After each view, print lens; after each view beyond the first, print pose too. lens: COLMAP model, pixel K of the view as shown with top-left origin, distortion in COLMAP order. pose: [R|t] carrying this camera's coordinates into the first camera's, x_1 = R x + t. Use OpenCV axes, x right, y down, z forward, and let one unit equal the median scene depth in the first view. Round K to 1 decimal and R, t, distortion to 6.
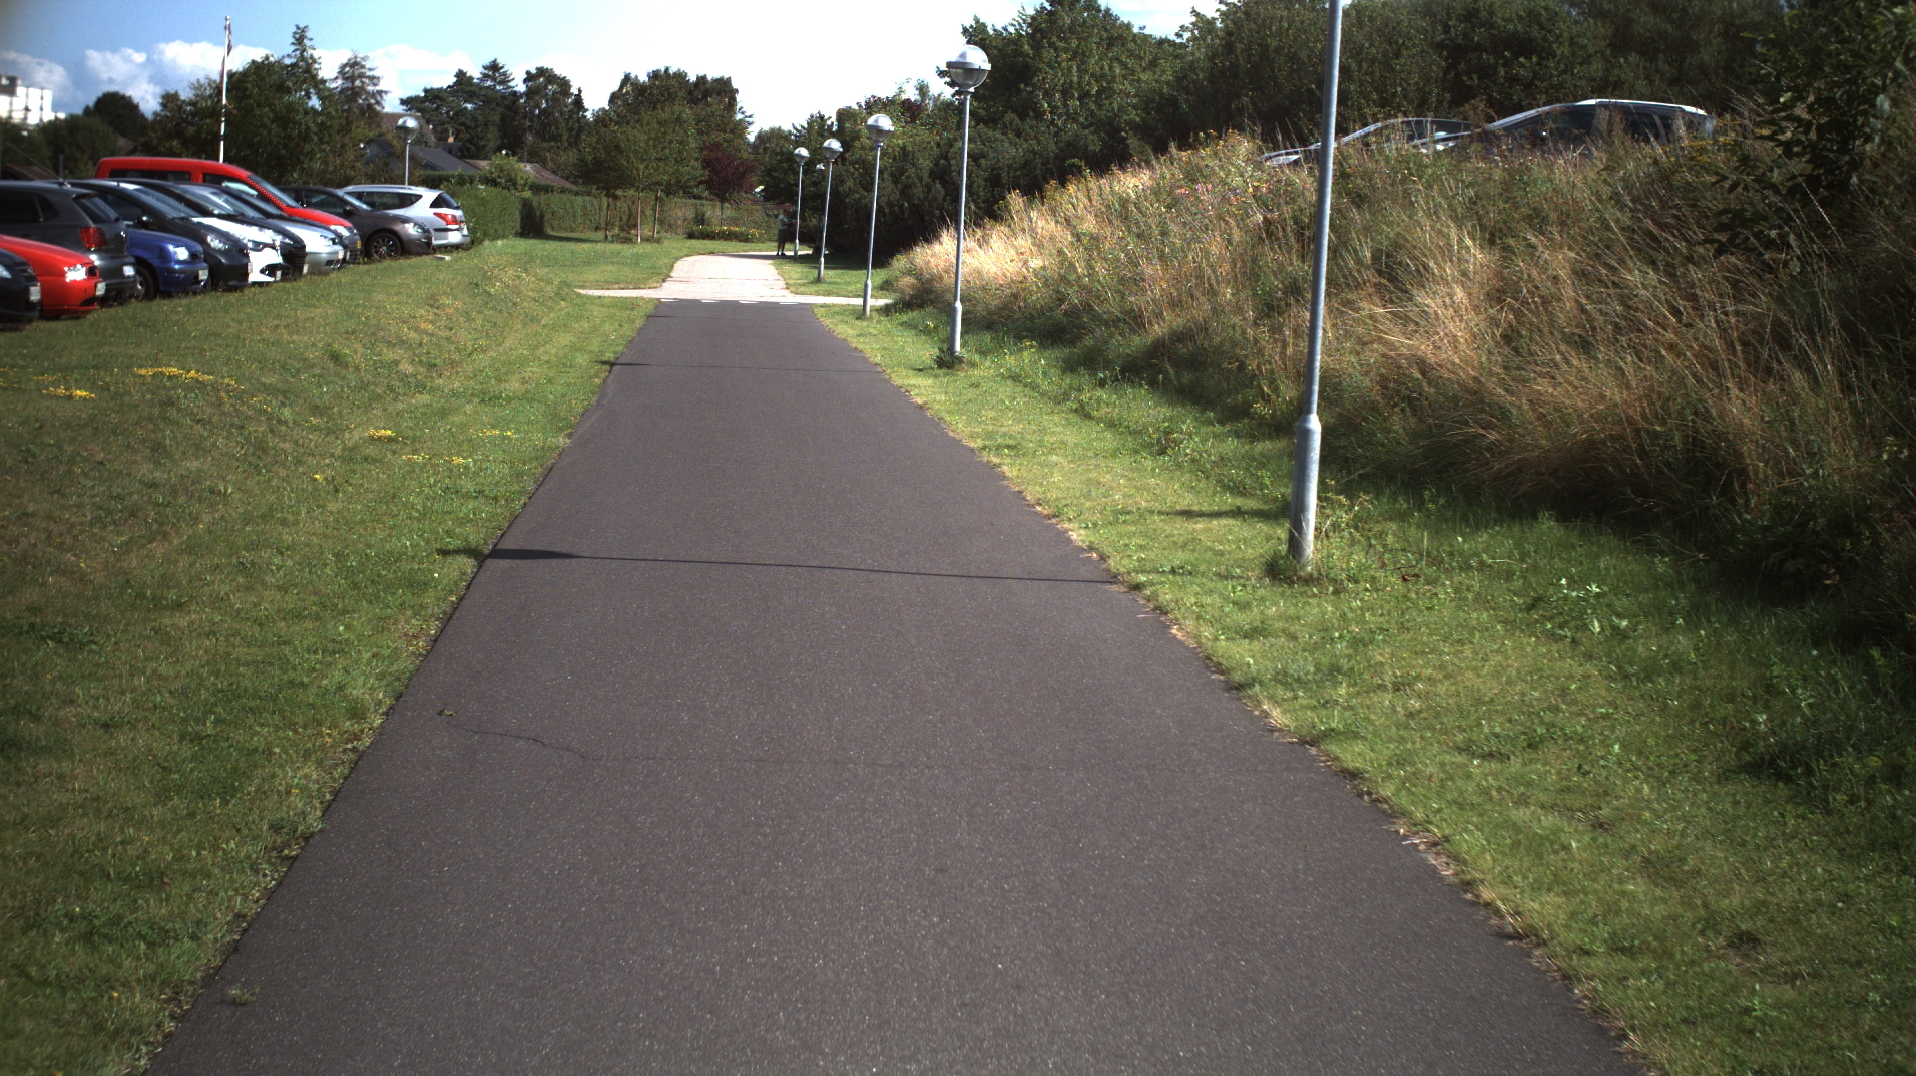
lens RADIAL K [[3398.6, 0, 958.0], [0, 3398.6, 538.0], [0, 0, 1]] dist [-0.291539, 0.323687]
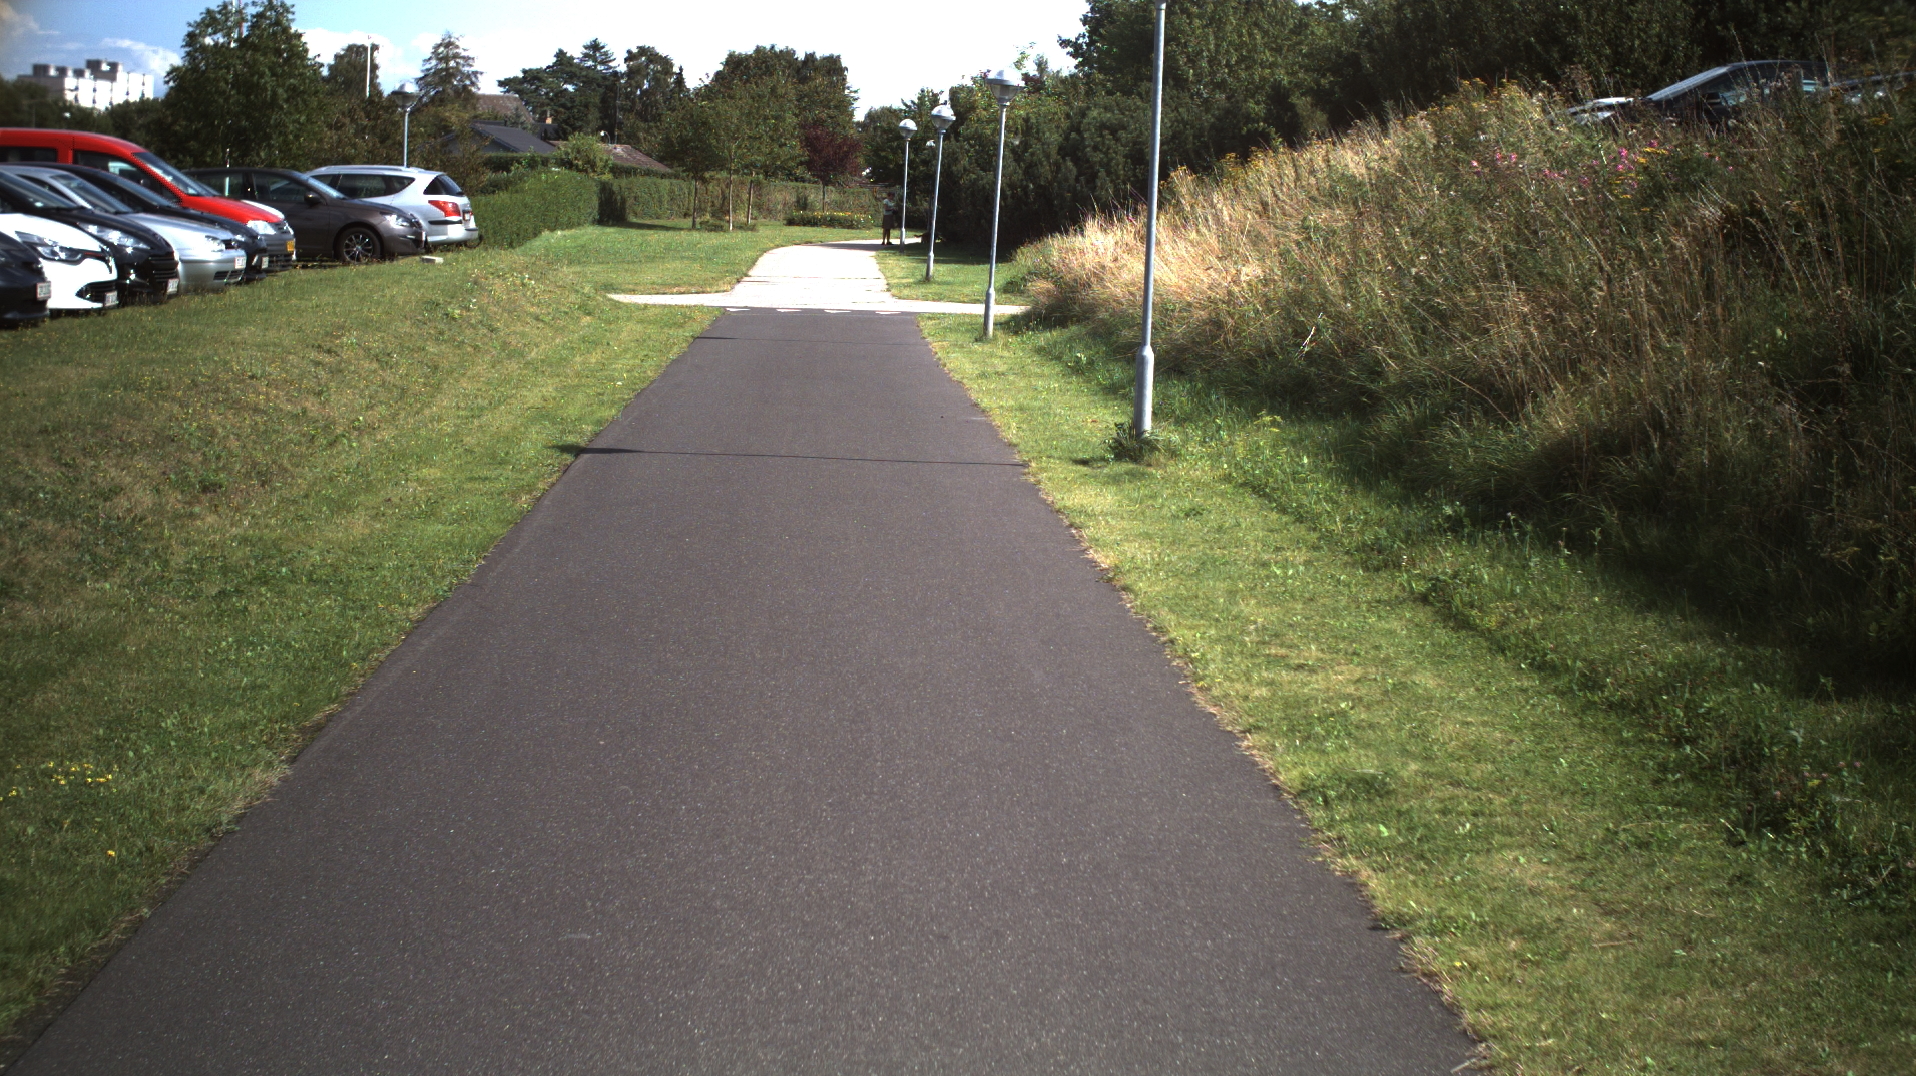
lens RADIAL K [[3398.6, 0, 958.0], [0, 3398.6, 538.0], [0, 0, 1]] dist [-0.291539, 0.323687]
pose [[0.999410, -0.003942, -0.034113, -0.007223], [0.004123, 0.999978, 0.005245, -0.021337], [0.034092, -0.005382, 0.999404, 0.217566]]
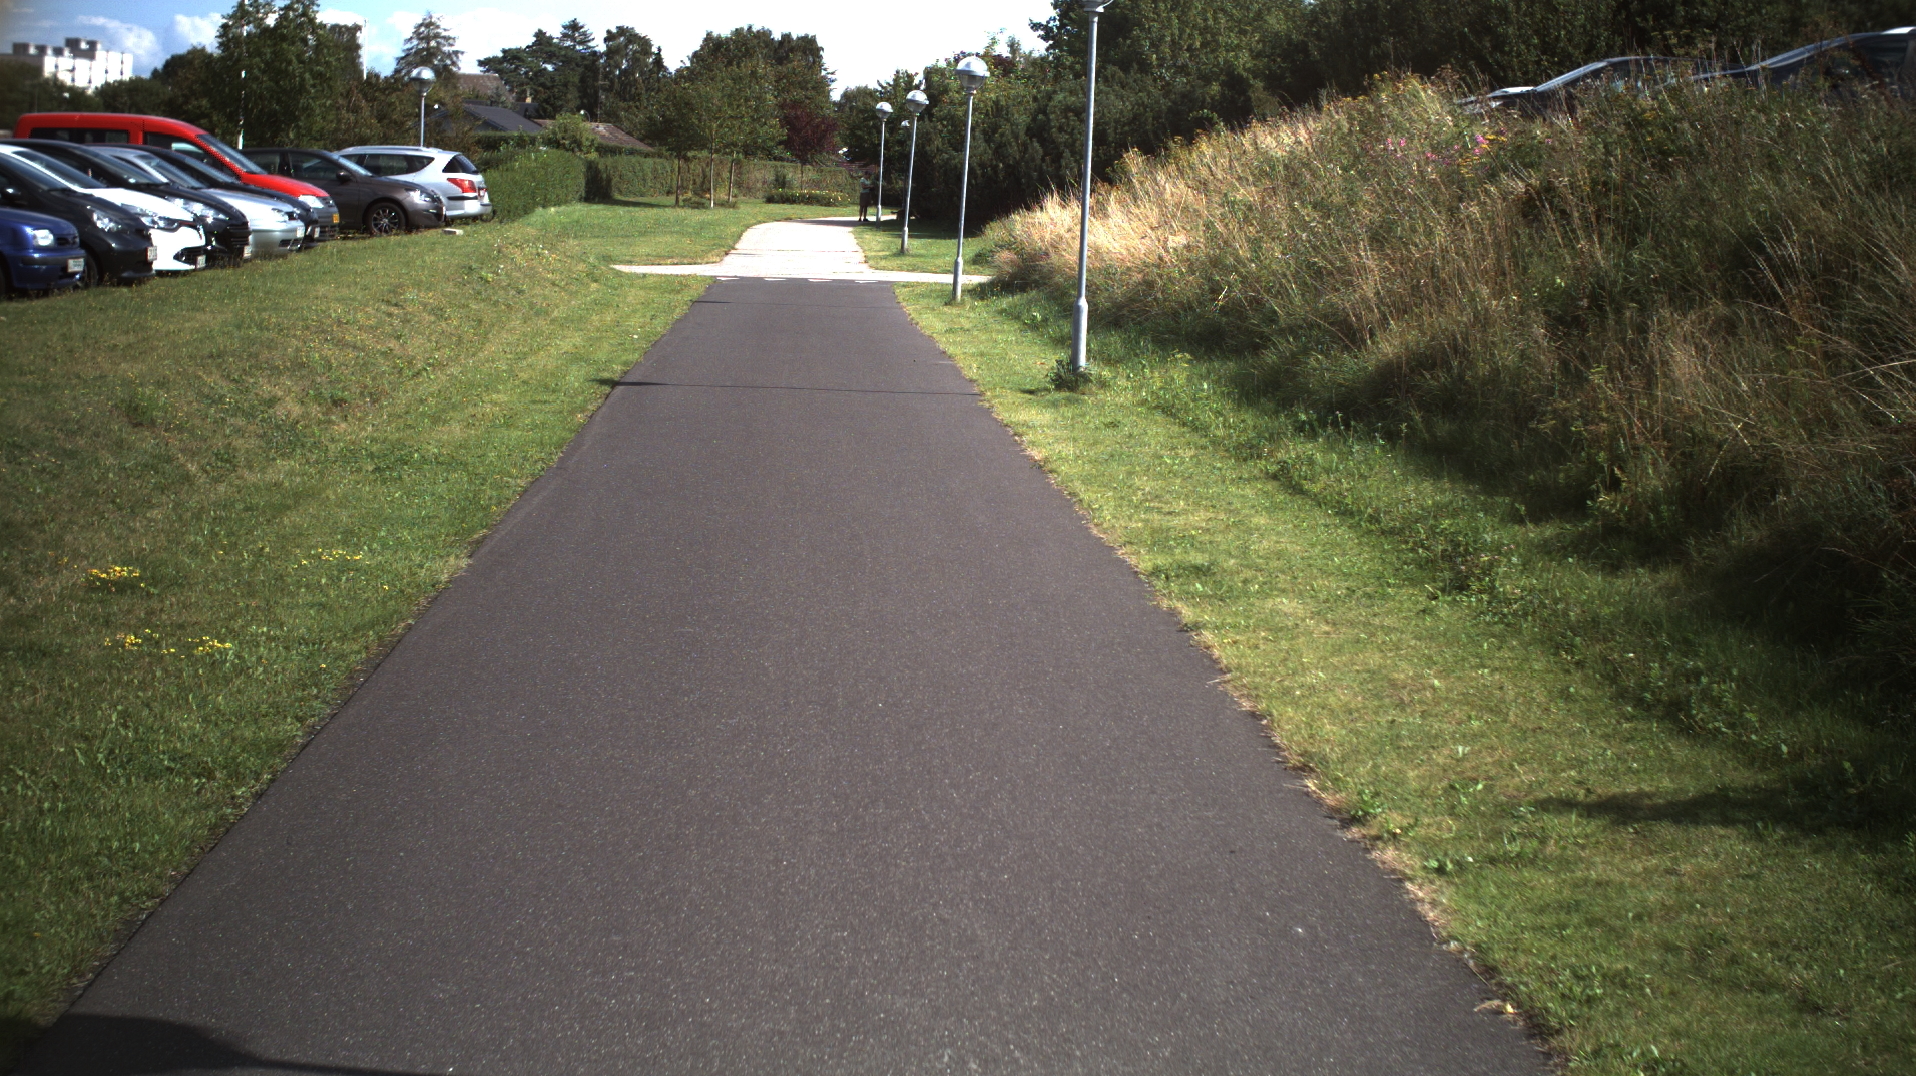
lens RADIAL K [[3398.6, 0, 958.0], [0, 3398.6, 538.0], [0, 0, 1]] dist [-0.291539, 0.323687]
pose [[0.999641, -0.002730, -0.026642, -0.004133], [0.003038, 0.999929, 0.011517, -0.014411], [0.026609, -0.011593, 0.999579, 0.145343]]
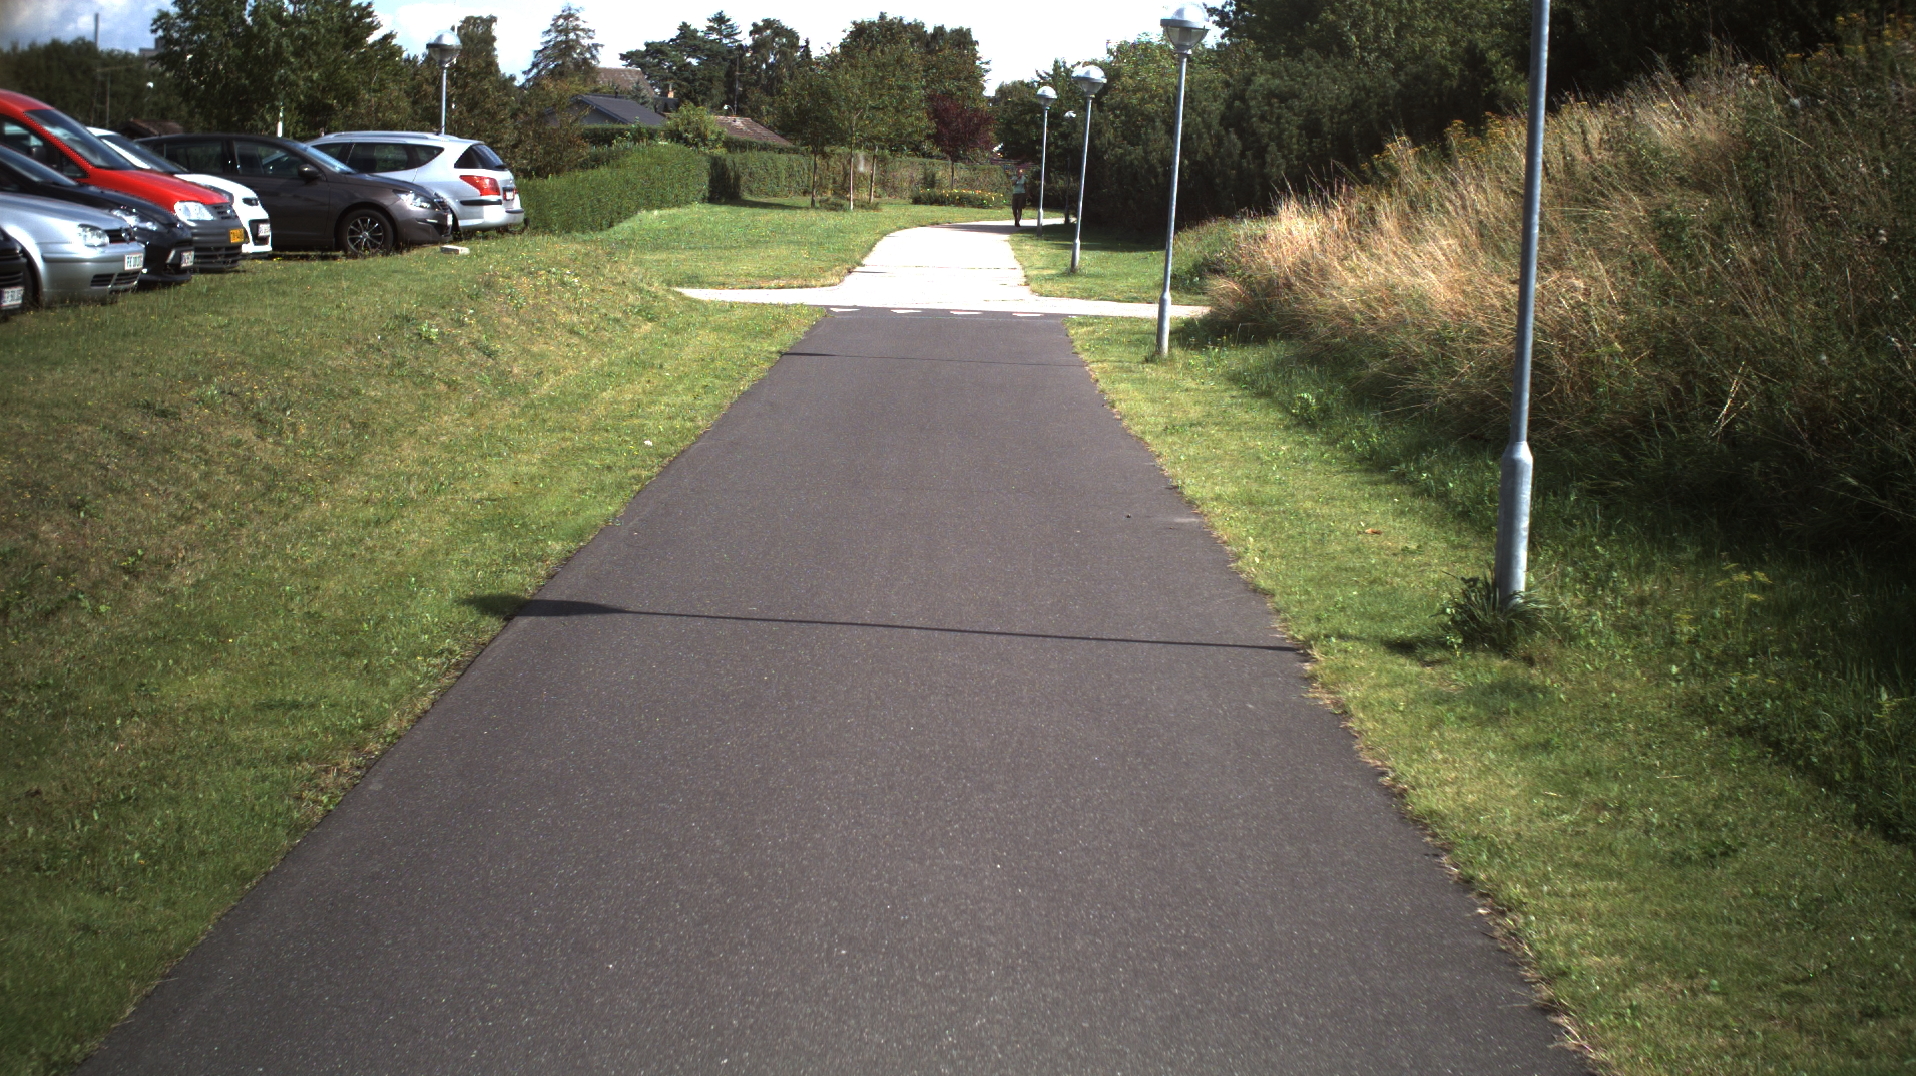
lens RADIAL K [[3398.6, 0, 958.0], [0, 3398.6, 538.0], [0, 0, 1]] dist [-0.291539, 0.323687]
pose [[0.997414, 0.002320, -0.071836, -0.017165], [-0.001477, 0.999930, 0.011775, -0.034928], [0.071859, -0.011639, 0.997347, 0.362587]]
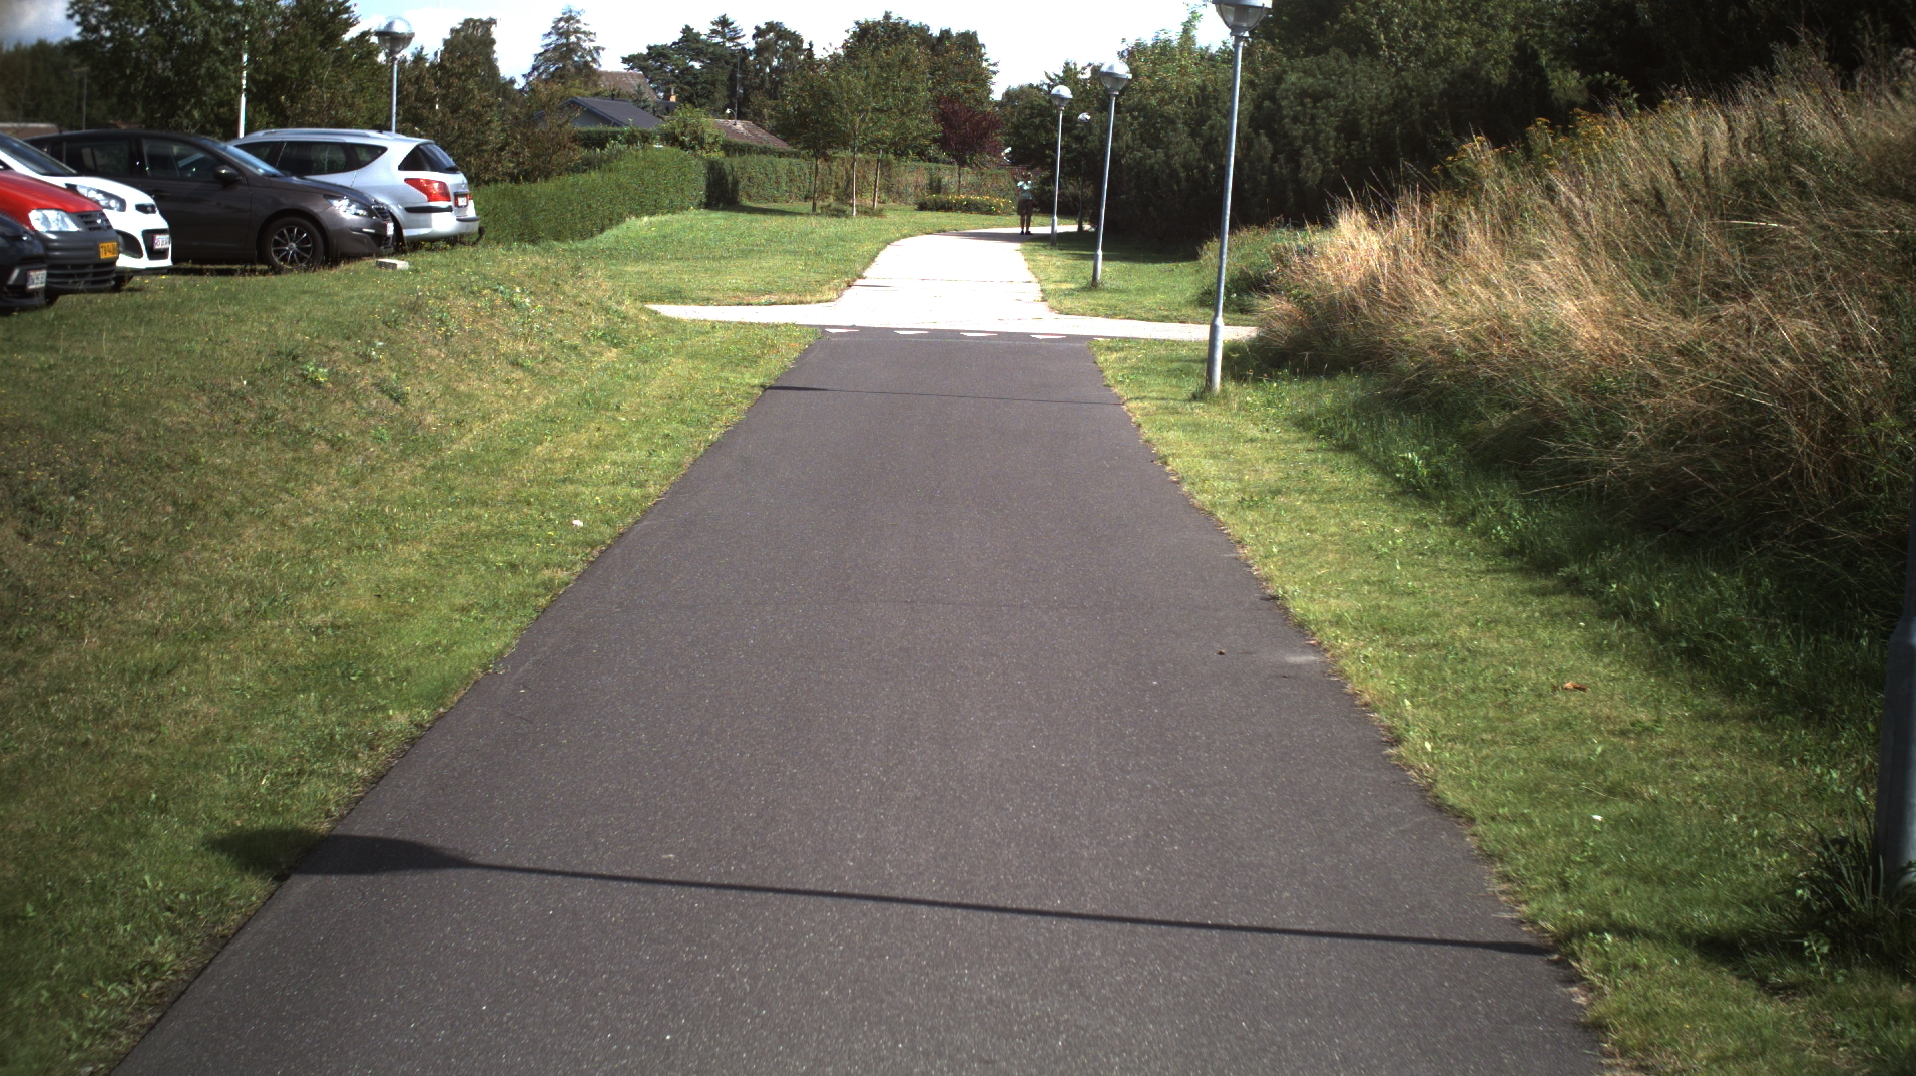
lens RADIAL K [[3398.6, 0, 958.0], [0, 3398.6, 538.0], [0, 0, 1]] dist [-0.291539, 0.323687]
pose [[0.997313, 0.004100, -0.073141, -0.023470], [-0.003366, 0.999943, 0.010149, -0.041566], [0.073178, -0.009875, 0.997270, 0.434568]]
